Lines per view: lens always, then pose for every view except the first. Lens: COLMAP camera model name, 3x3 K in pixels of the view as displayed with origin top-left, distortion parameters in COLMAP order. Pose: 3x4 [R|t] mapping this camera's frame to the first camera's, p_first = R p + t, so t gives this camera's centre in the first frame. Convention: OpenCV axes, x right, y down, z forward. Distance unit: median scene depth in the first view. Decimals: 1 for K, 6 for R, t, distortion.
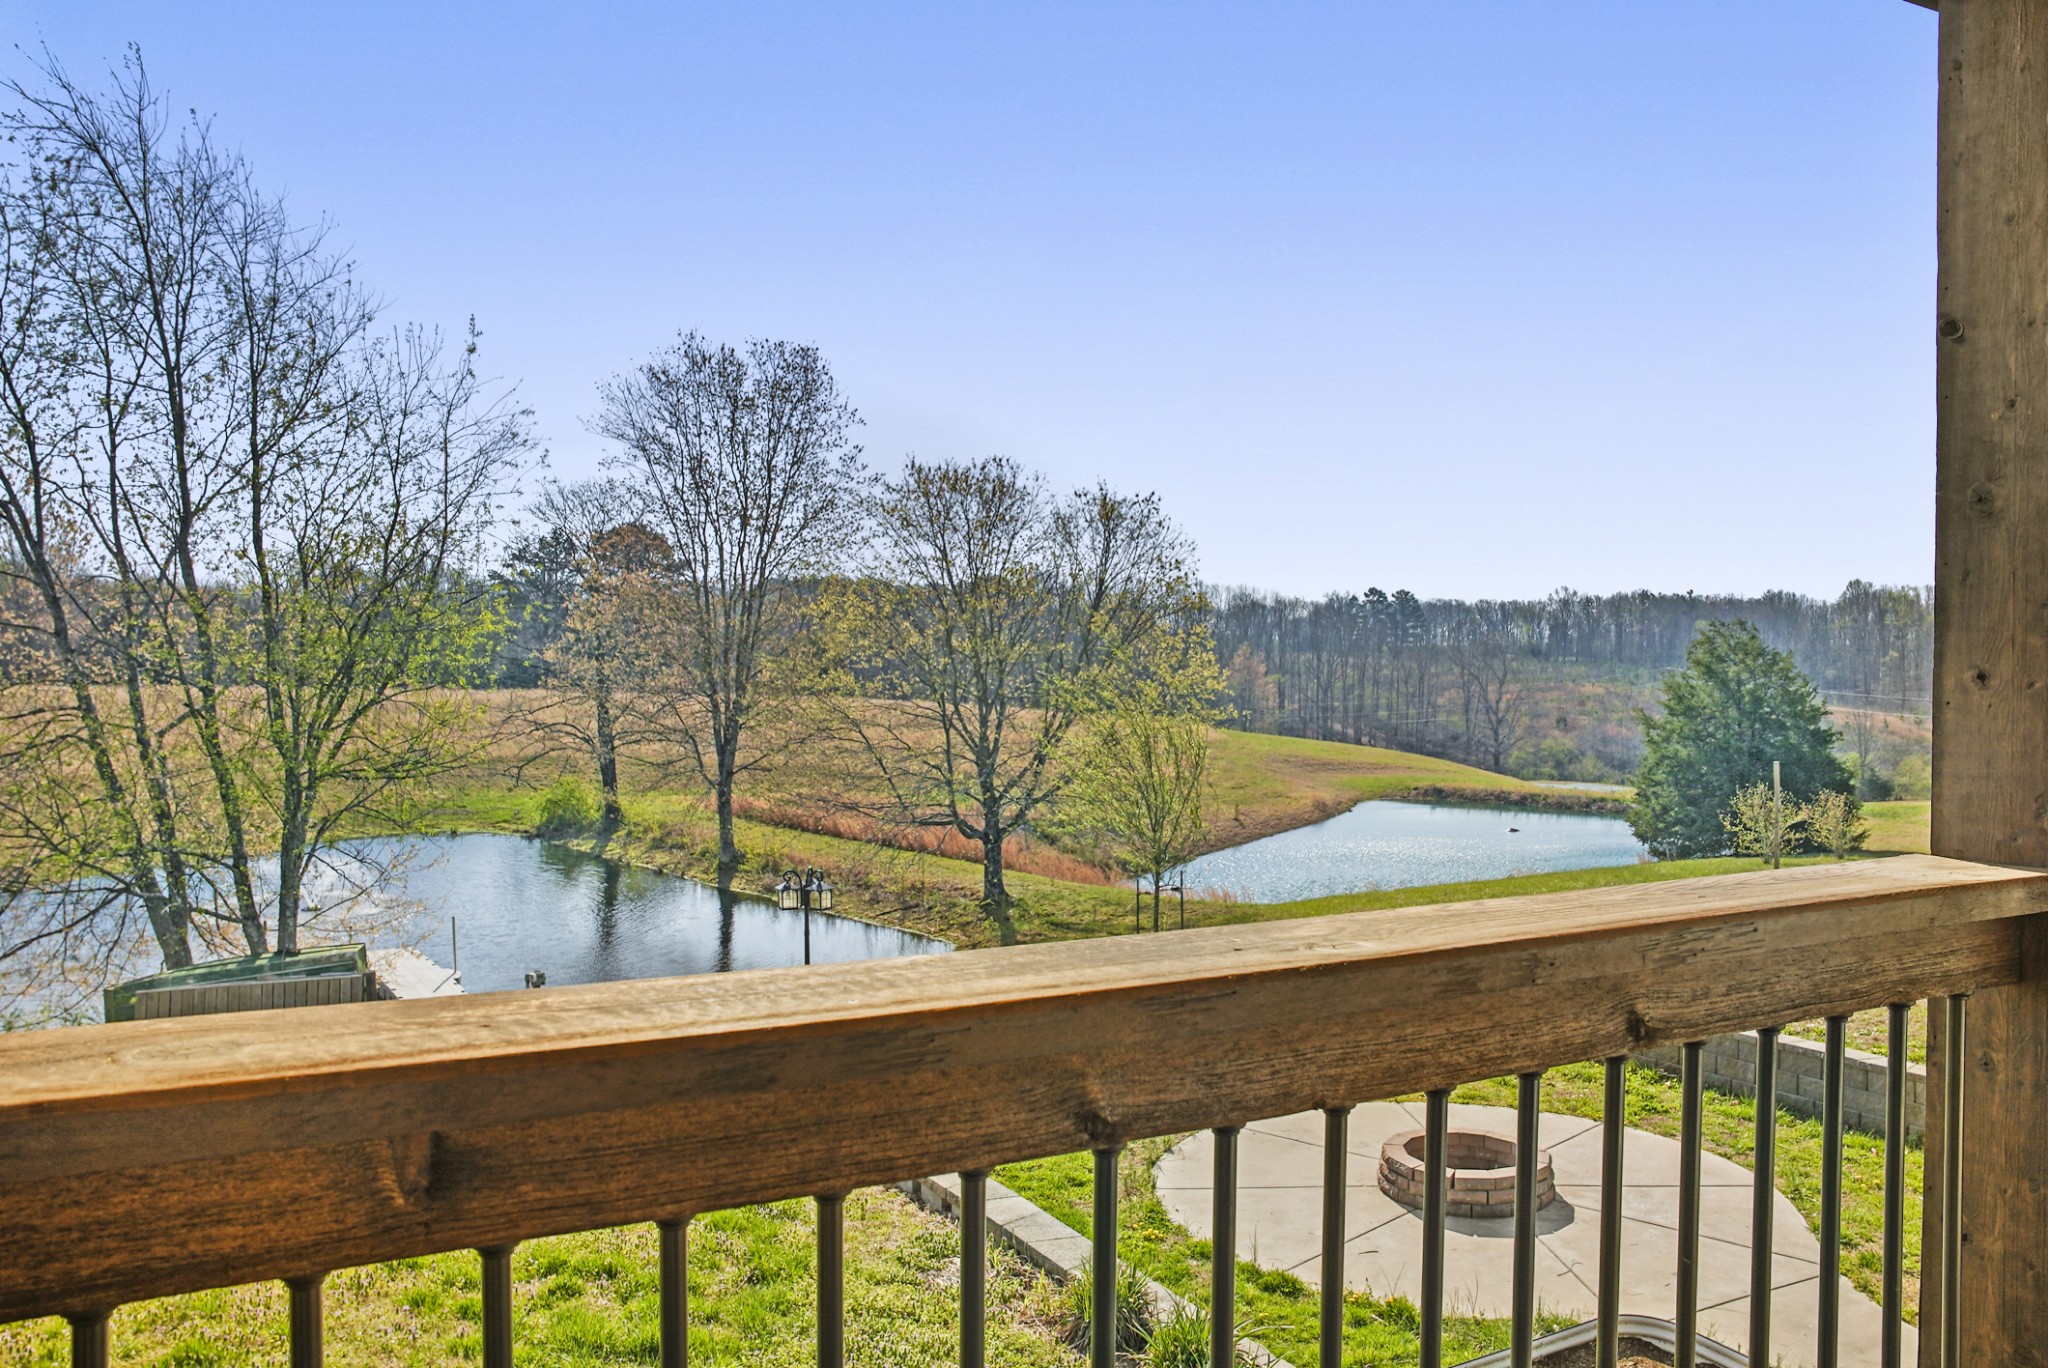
lens RADIAL K [[1028.8, 0, 1018.0], [0, 1028.8, 669.6], [0, 0, 1]] dist [-0.036900, 0.000487]
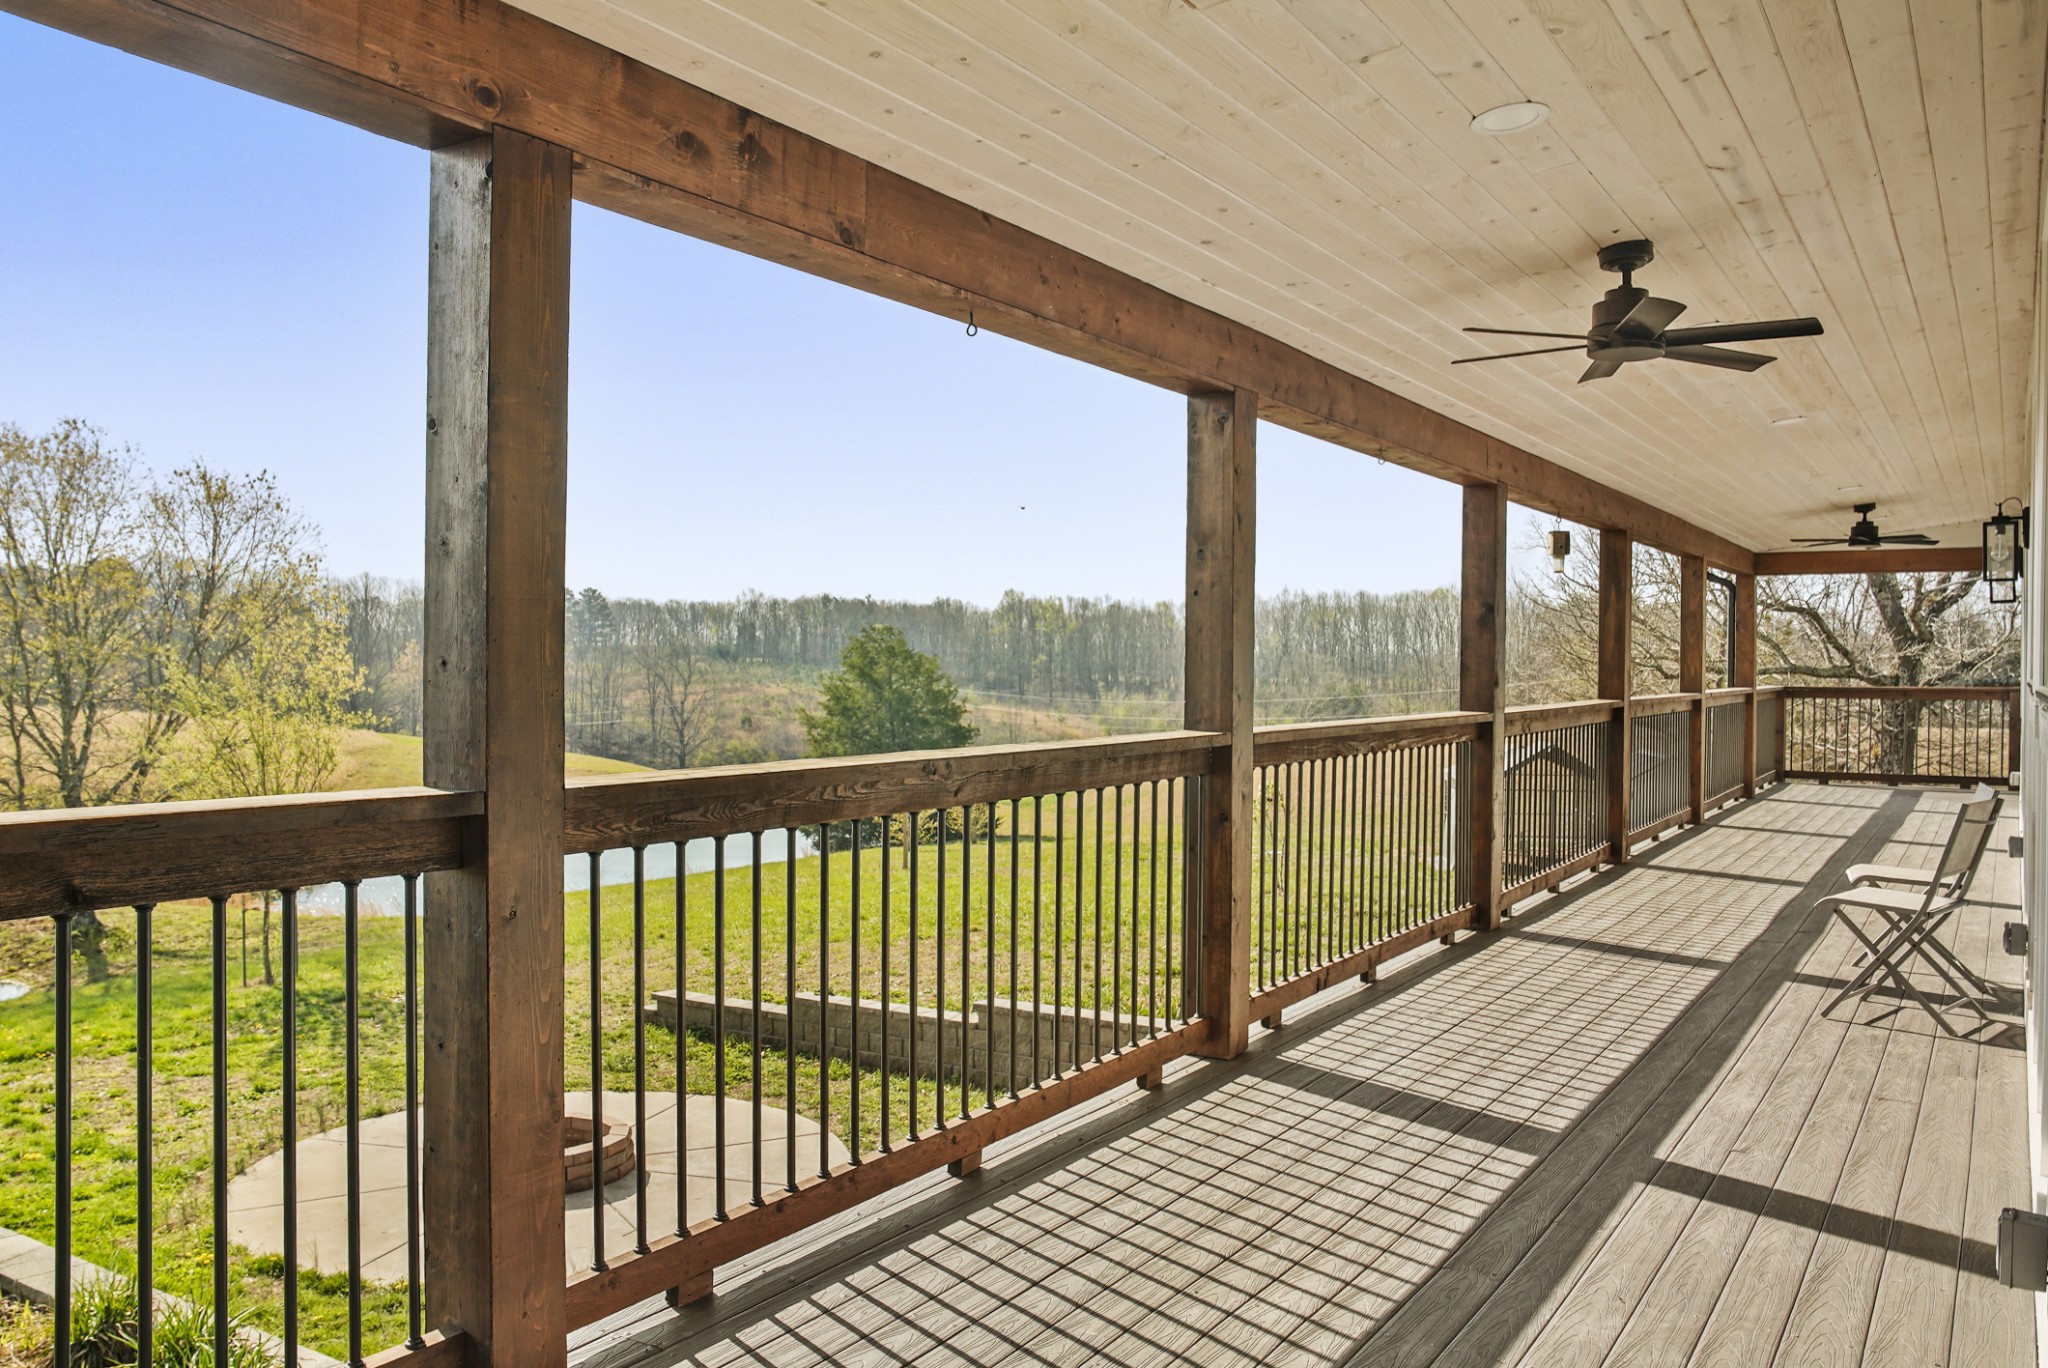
lens RADIAL K [[1334.8, 0, 1023.2], [0, 1334.8, 693.4], [0, 0, 1]] dist [-0.007366, -0.000499]
pose [[0.931502, -0.000990, 0.363734, 0.310660], [-0.002778, 0.999948, 0.009837, 0.008806], [-0.363725, -0.010174, 0.931451, -0.341774]]
